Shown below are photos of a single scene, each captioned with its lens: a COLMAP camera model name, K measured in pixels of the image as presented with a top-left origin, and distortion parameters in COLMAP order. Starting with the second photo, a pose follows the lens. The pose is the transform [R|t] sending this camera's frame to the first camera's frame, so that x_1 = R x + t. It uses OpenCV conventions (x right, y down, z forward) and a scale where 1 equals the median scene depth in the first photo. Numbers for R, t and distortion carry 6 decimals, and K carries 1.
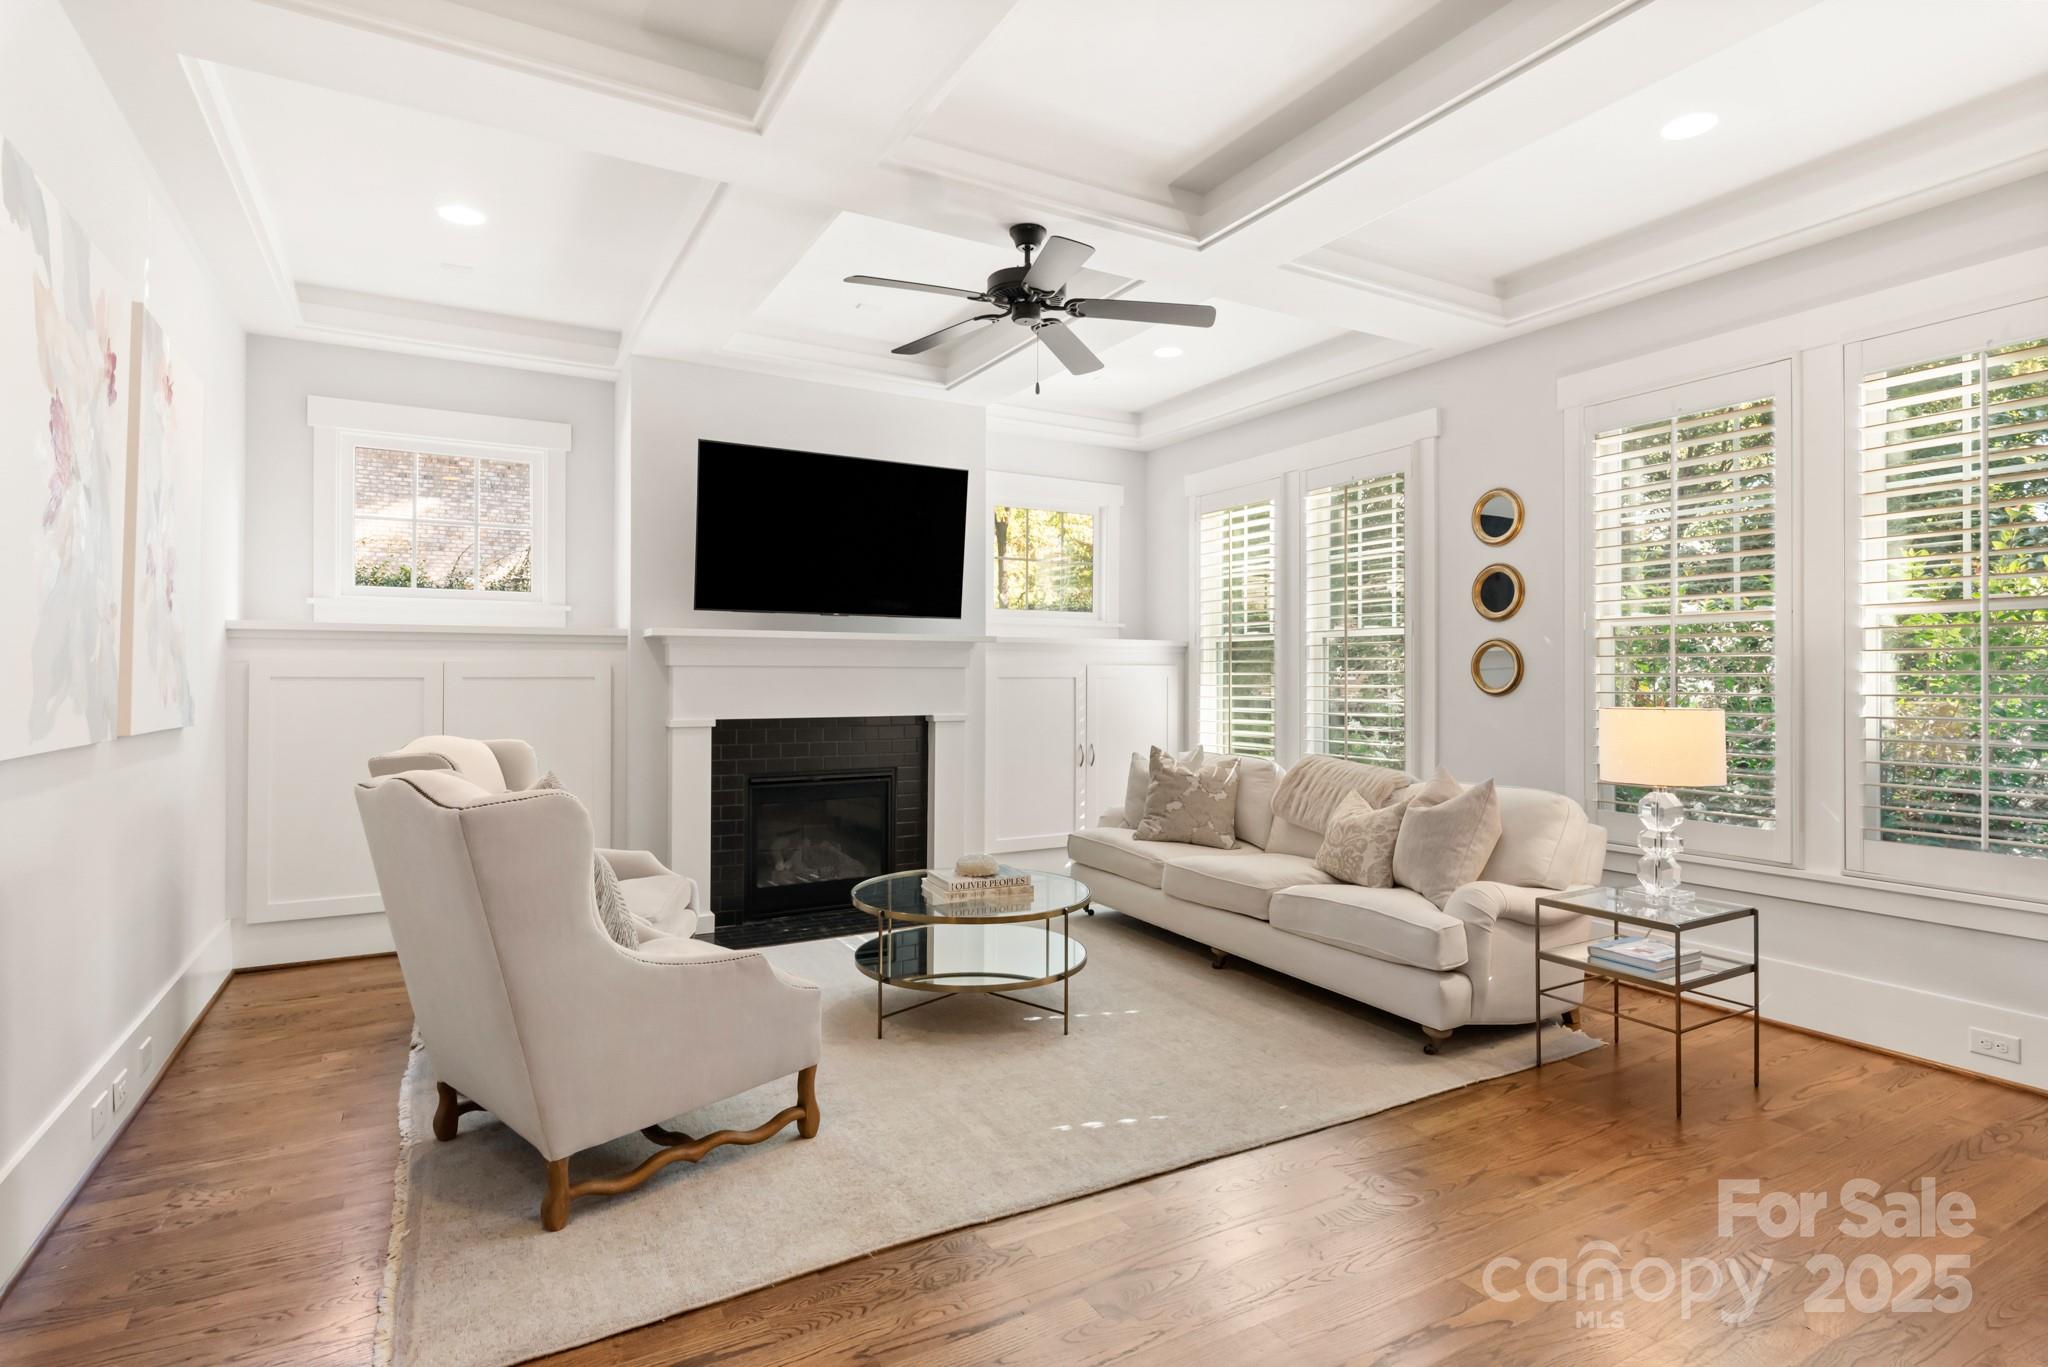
lens RADIAL K [[1035.6, 0, 1024.8], [0, 1035.6, 670.1], [0, 0, 1]] dist [0.000757, -0.002780]
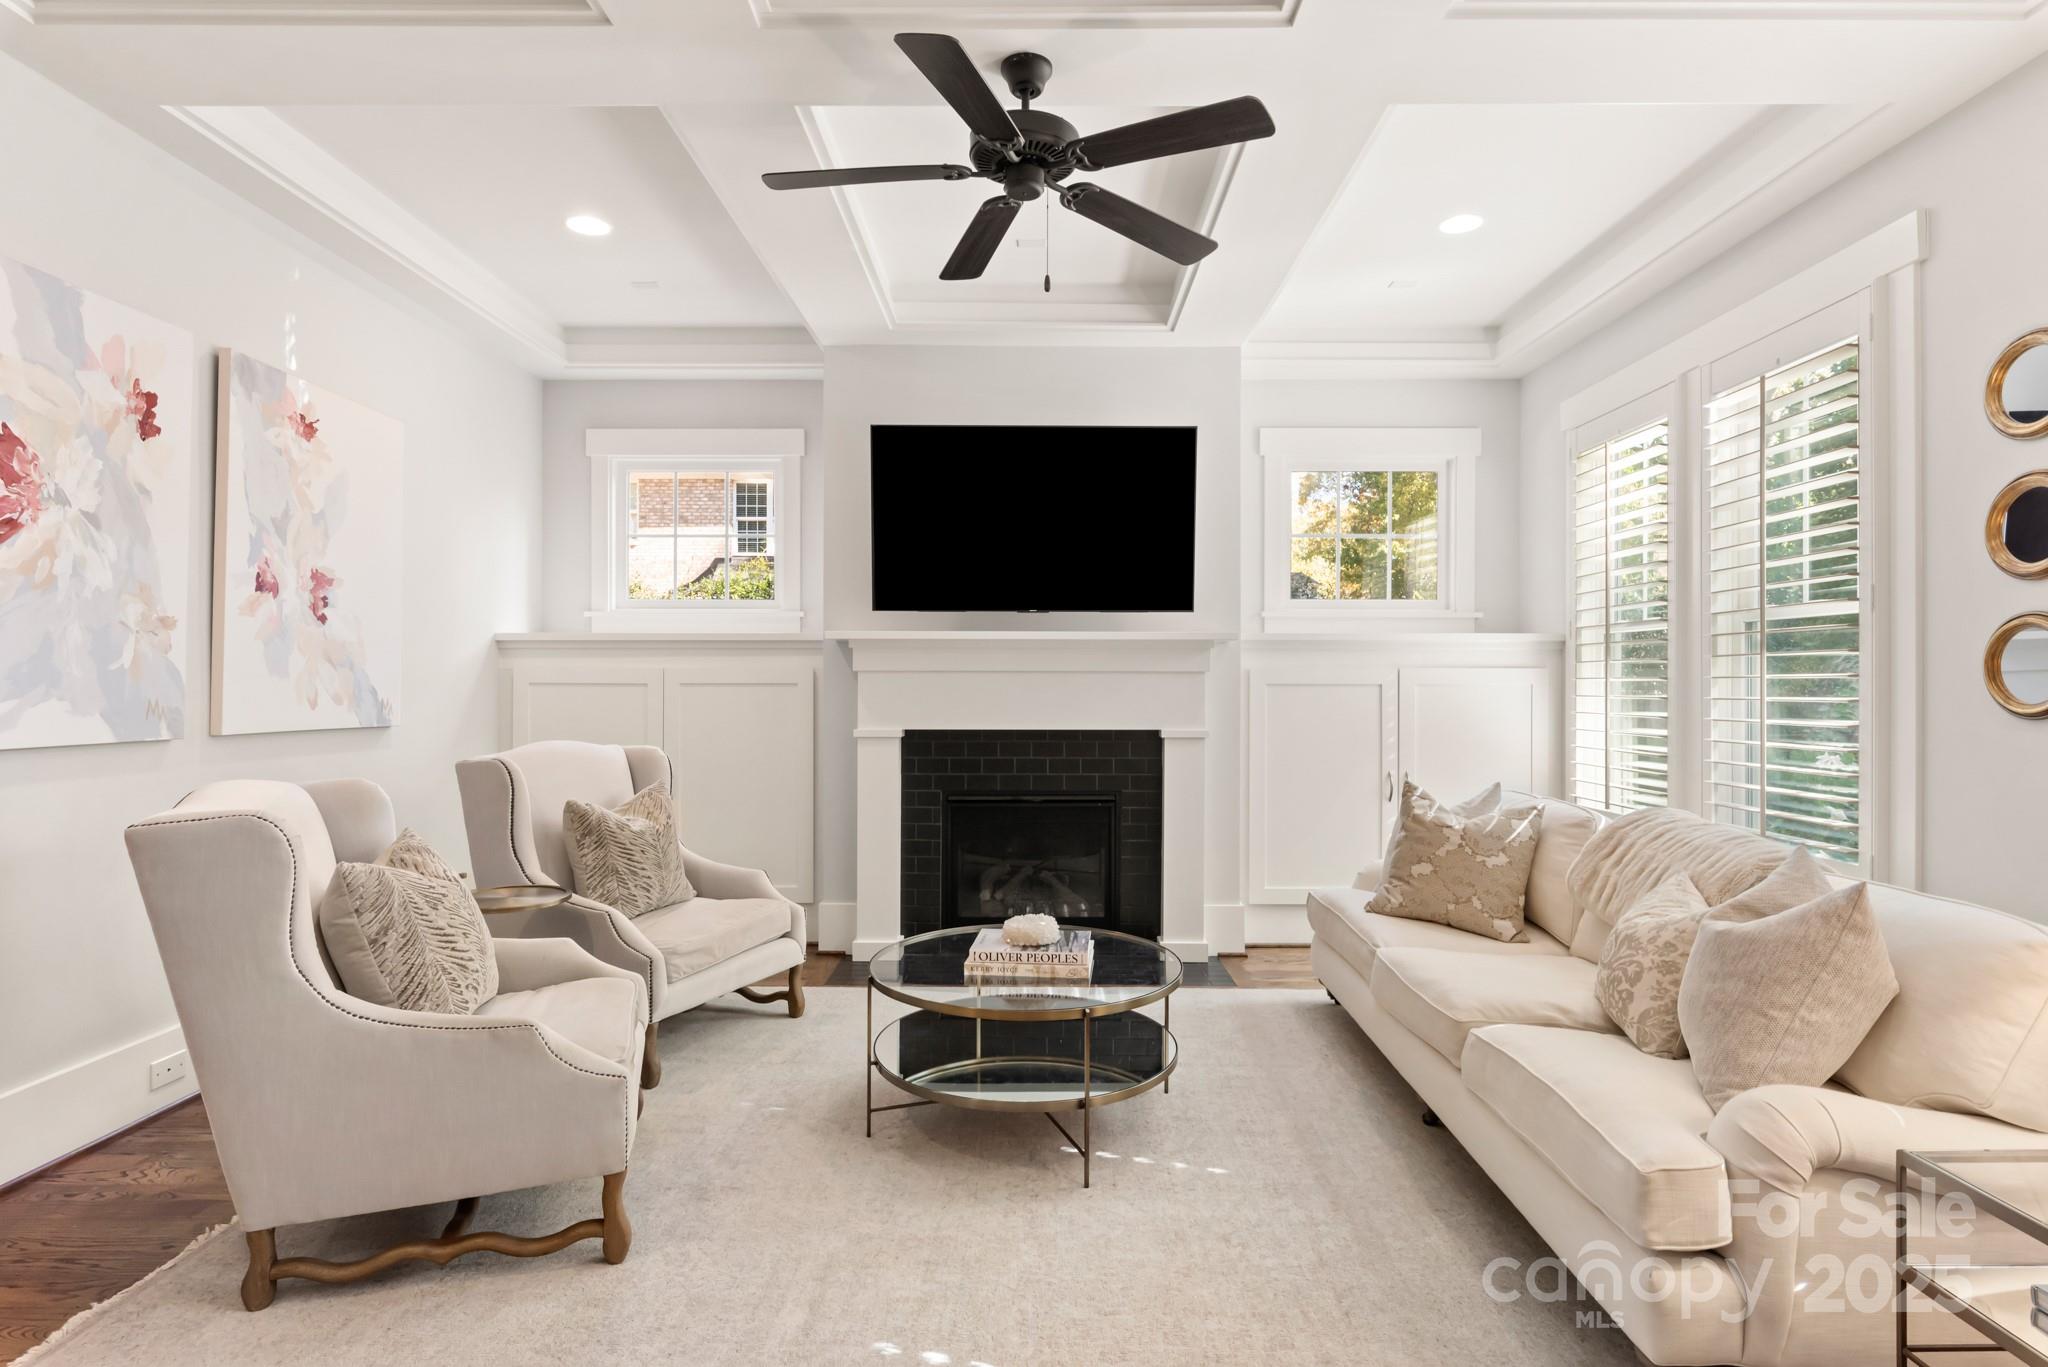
lens RADIAL K [[1035.6, 0, 1033.1], [0, 1035.6, 678.8], [0, 0, 1]] dist [0.000757, -0.002780]
pose [[0.866203, -0.001829, -0.499689, 0.266345], [0.002558, 0.999996, 0.000774, 0.002347], [0.499685, -0.001949, 0.866205, 0.269922]]
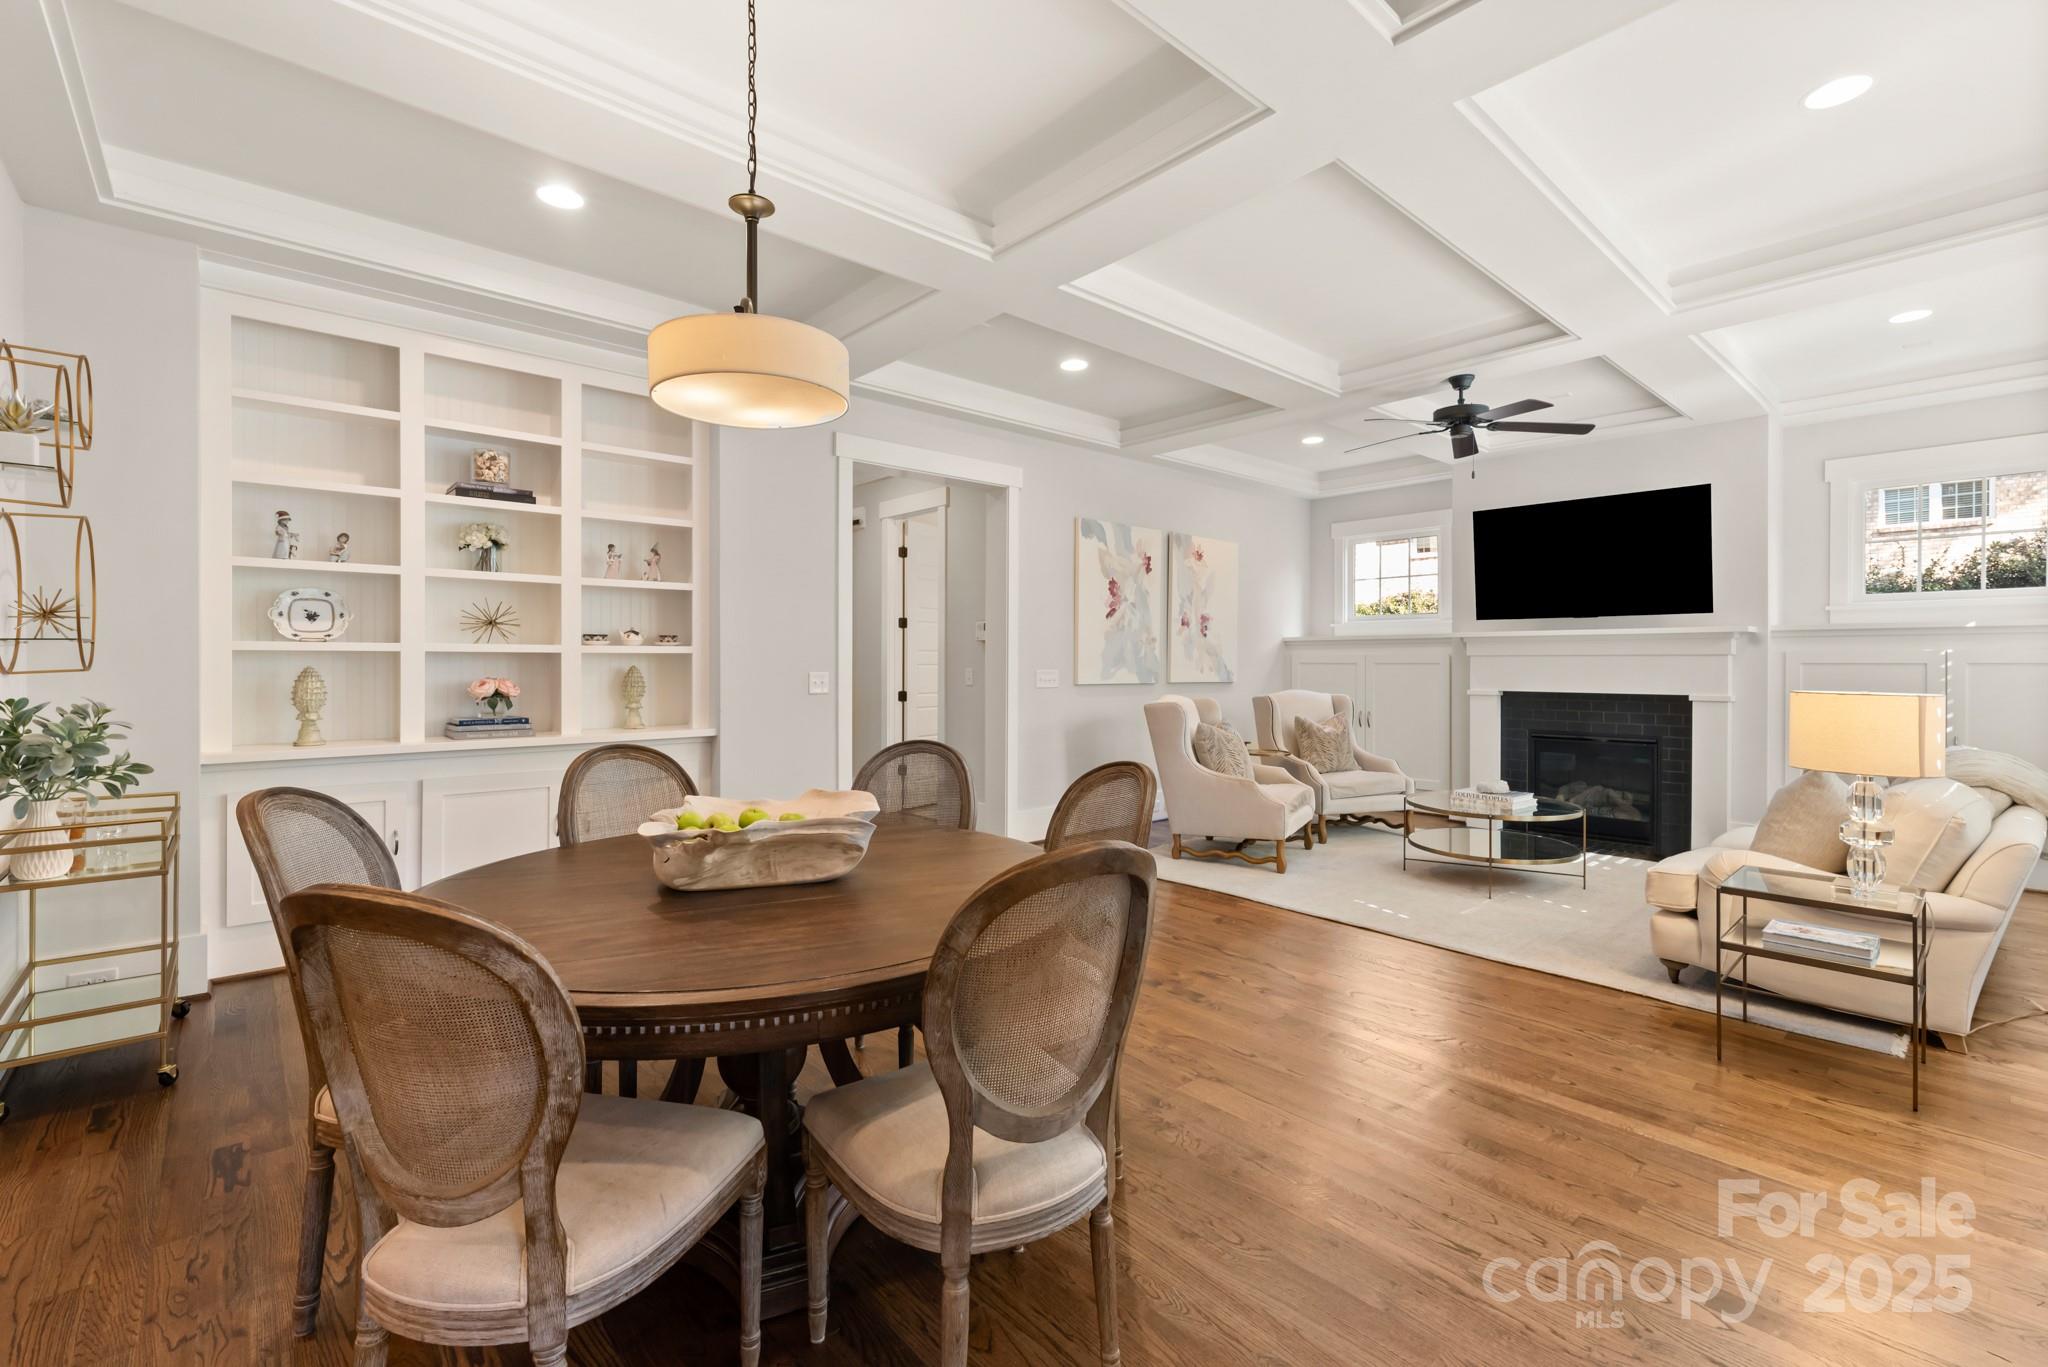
lens RADIAL K [[887.4, 0, 1016.7], [0, 887.4, 666.6], [0, 0, 1]] dist [0.003479, -0.000911]
pose [[0.196829, 0.003528, -0.980431, 0.861644], [0.003509, 0.999985, 0.004303, 0.004009], [0.980432, -0.004287, 0.196814, 0.050912]]
